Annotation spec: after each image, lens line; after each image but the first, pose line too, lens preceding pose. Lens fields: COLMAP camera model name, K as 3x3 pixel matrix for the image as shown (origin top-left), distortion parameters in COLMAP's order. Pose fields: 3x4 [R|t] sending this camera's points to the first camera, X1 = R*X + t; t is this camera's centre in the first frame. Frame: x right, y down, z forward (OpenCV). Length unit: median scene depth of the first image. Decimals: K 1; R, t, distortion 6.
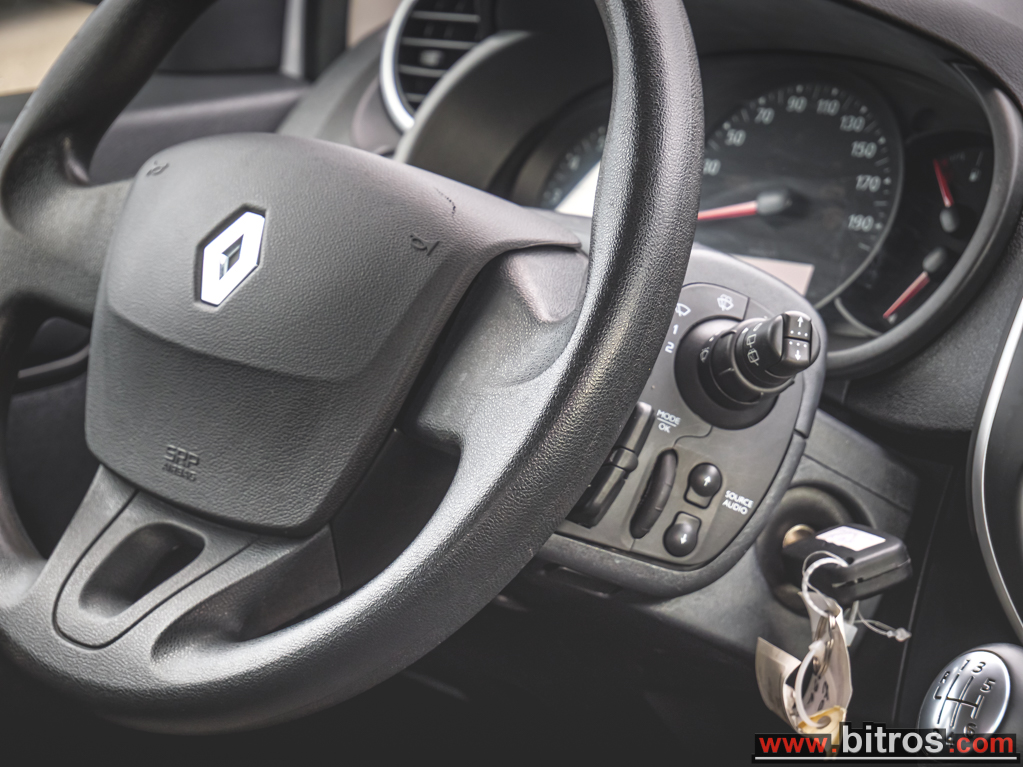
lens RADIAL K [[3572.1, 0, 510.0], [0, 3572.1, 384.4], [0, 0, 1]] dist [0.023278, 0.000000]
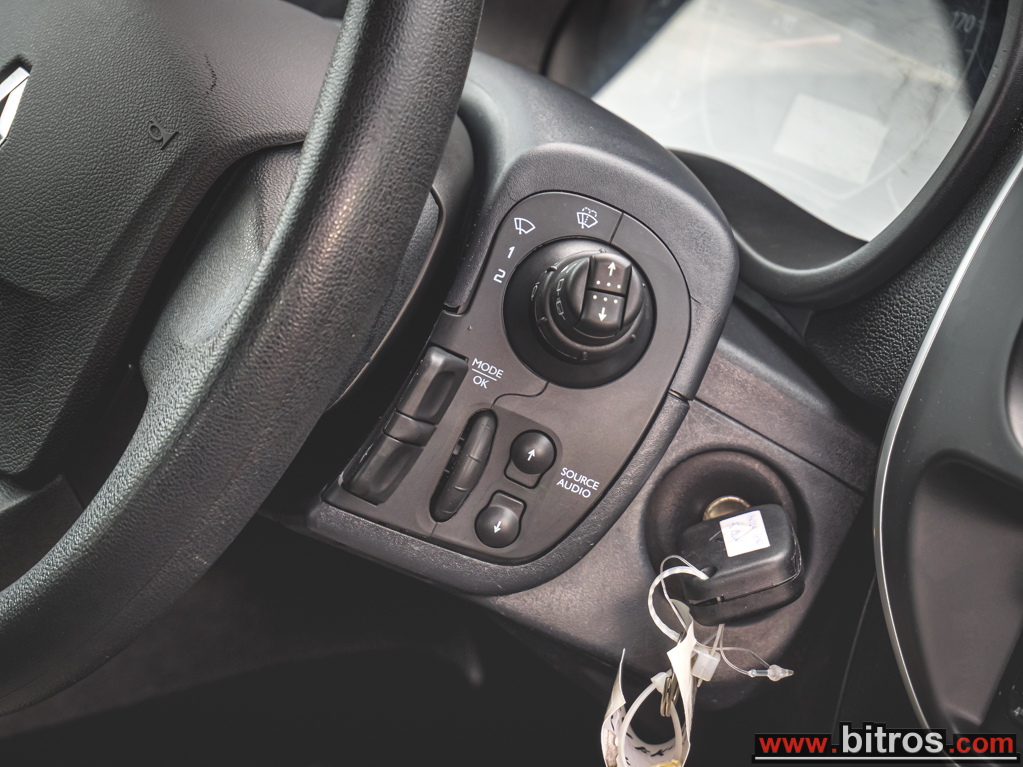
lens RADIAL K [[3572.1, 0, 512.2], [0, 3572.1, 385.1], [0, 0, 1]] dist [0.023278, 0.000000]
pose [[0.953132, 0.076326, -0.292768, 0.274467], [-0.038098, 0.990231, 0.134128, -0.090407], [0.300145, -0.116688, 0.946730, 0.274326]]
